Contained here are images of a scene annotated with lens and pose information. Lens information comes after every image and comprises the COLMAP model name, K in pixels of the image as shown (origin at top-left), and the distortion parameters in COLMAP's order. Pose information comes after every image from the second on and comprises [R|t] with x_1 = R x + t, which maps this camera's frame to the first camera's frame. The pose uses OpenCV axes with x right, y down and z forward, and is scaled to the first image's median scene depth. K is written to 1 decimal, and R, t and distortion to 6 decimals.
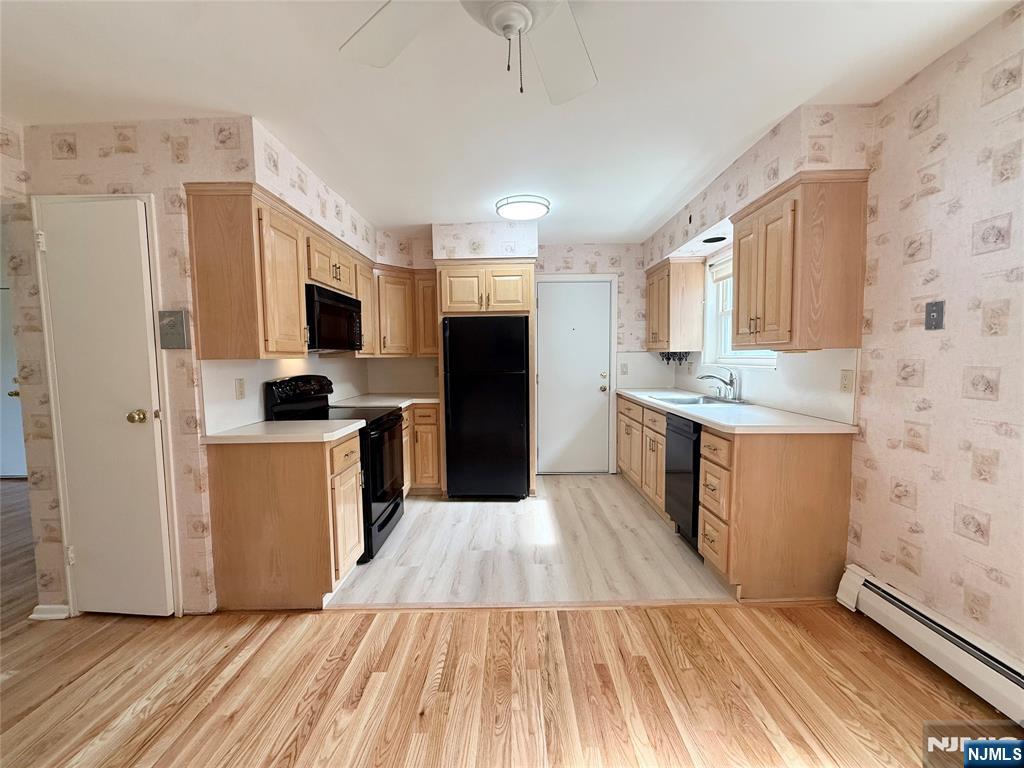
lens RADIAL K [[406.4, 0, 510.6], [0, 406.4, 384.6], [0, 0, 1]] dist [-0.000062, -0.000382]
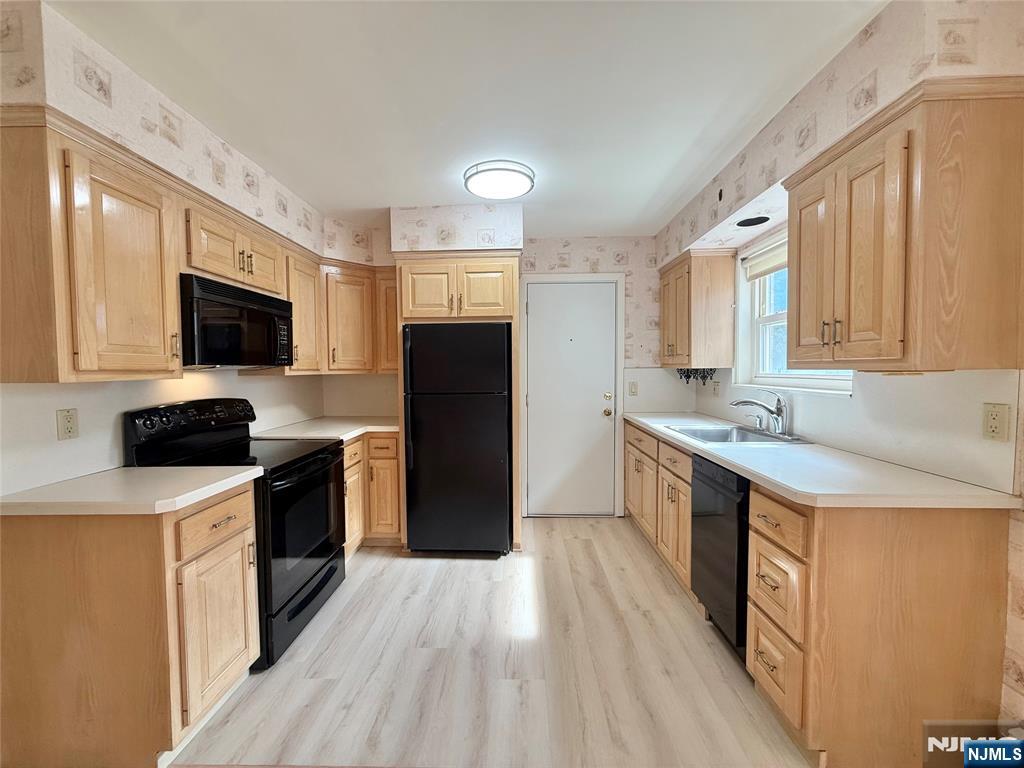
lens RADIAL K [[406.4, 0, 510.3], [0, 406.4, 384.3], [0, 0, 1]] dist [-0.000062, -0.000382]
pose [[0.999805, 0.004473, -0.019208, 0.085722], [-0.005057, 0.999524, -0.030448, -0.037127], [0.019063, 0.030539, 0.999352, 0.317357]]
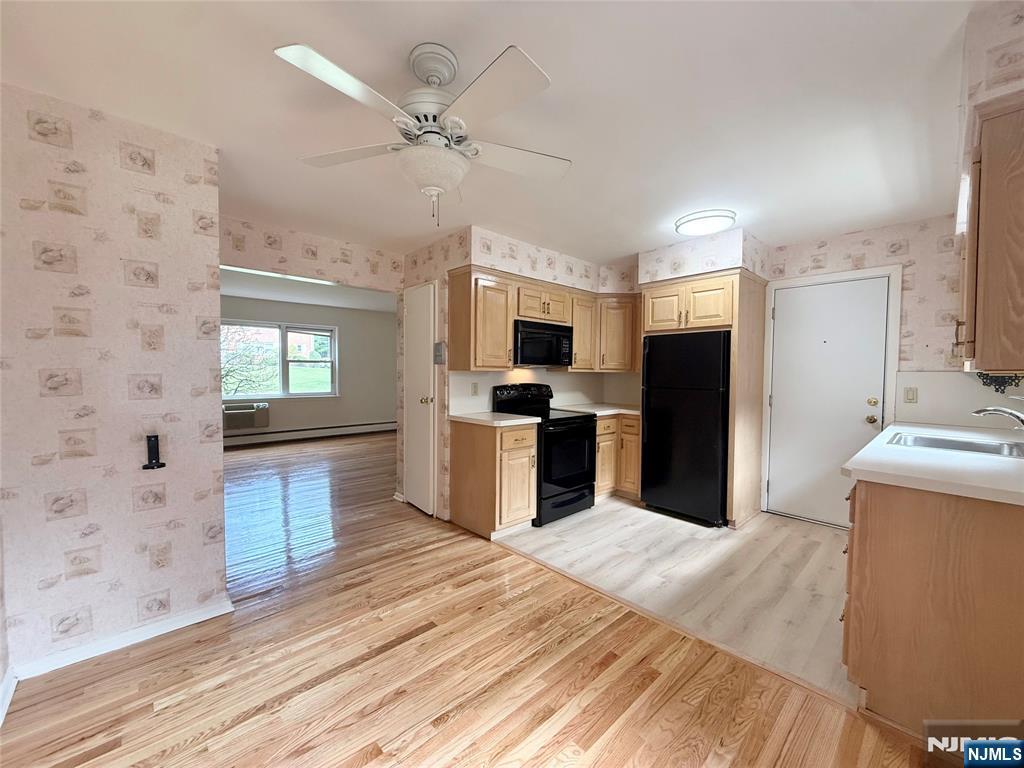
lens RADIAL K [[406.4, 0, 510.0], [0, 406.4, 384.7], [0, 0, 1]] dist [-0.000062, -0.000382]
pose [[0.686947, 0.041447, -0.725525, 0.559980], [-0.068720, 0.997603, -0.008076, -0.004151], [0.723451, 0.055407, 0.688149, 0.002394]]
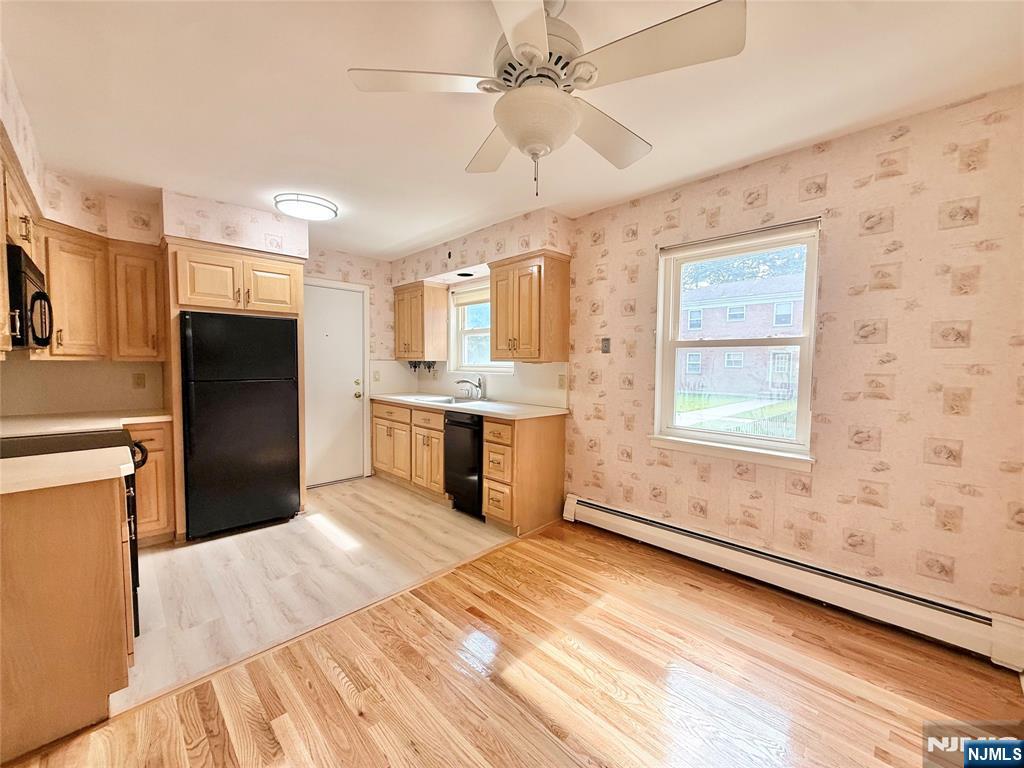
lens RADIAL K [[406.4, 0, 511.2], [0, 406.4, 384.7], [0, 0, 1]] dist [-0.000062, -0.000382]
pose [[0.706565, -0.019743, 0.707373, -0.403023], [0.032790, 0.999450, -0.004858, 0.002691], [-0.706888, 0.026627, 0.706824, -0.003184]]
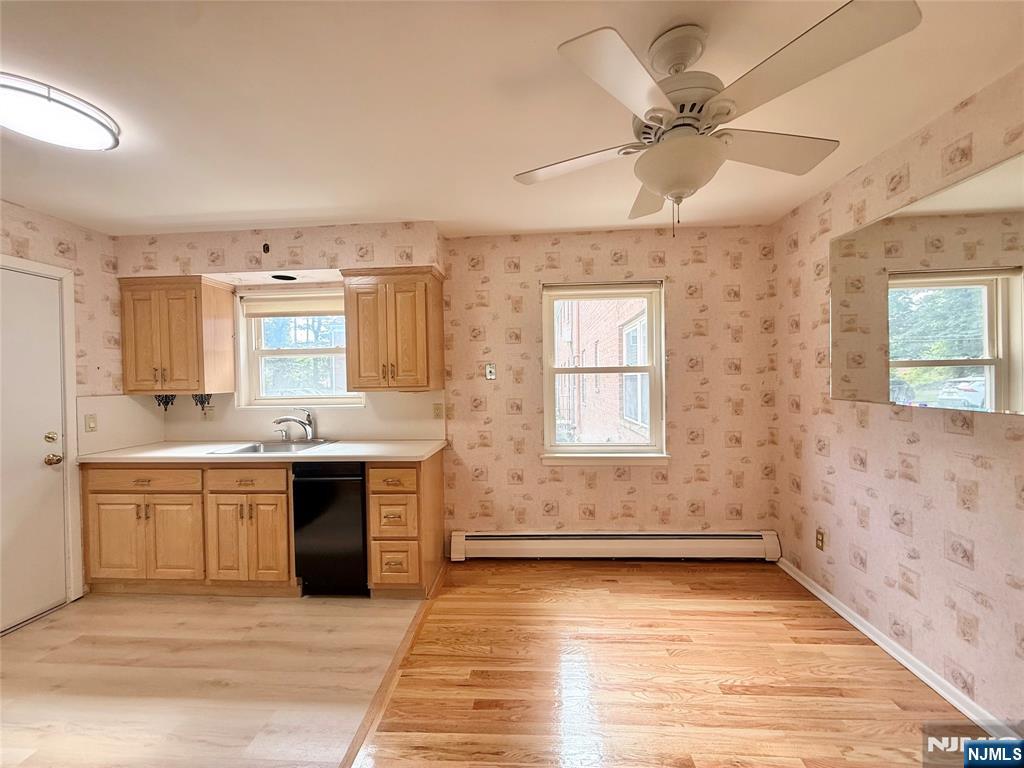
lens RADIAL K [[406.4, 0, 511.7], [0, 406.4, 384.8], [0, 0, 1]] dist [-0.000062, -0.000382]
pose [[0.058429, -0.002758, 0.998288, -0.556465], [0.087835, 0.996132, -0.002388, -0.068050], [-0.994420, 0.087824, 0.058445, 0.552225]]
